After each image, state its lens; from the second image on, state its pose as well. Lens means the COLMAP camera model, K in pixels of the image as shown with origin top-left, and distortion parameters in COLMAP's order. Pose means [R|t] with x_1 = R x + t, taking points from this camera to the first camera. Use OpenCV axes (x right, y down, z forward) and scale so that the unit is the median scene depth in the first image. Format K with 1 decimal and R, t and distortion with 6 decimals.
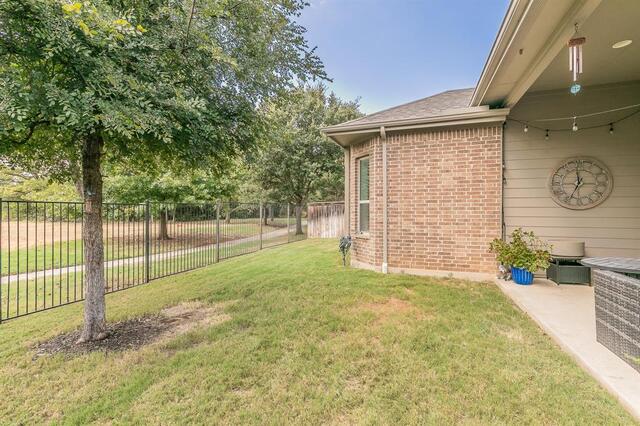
lens RADIAL K [[294.0, 0, 321.1], [0, 294.0, 211.8], [0, 0, 1]] dist [-0.001063, -0.000042]
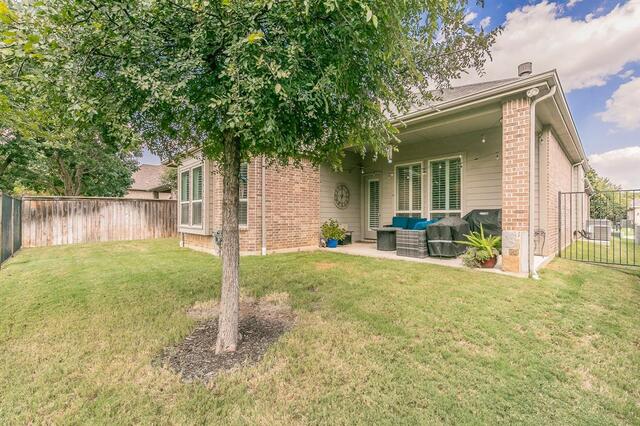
lens RADIAL K [[274.8, 0, 320.4], [0, 274.8, 212.8], [0, 0, 1]] dist [0.000129, 0.000037]
pose [[0.458510, 0.005356, 0.888673, -0.764719], [-0.002332, 0.999986, -0.004824, 0.025318], [-0.888686, 0.000140, 0.458516, 0.221125]]
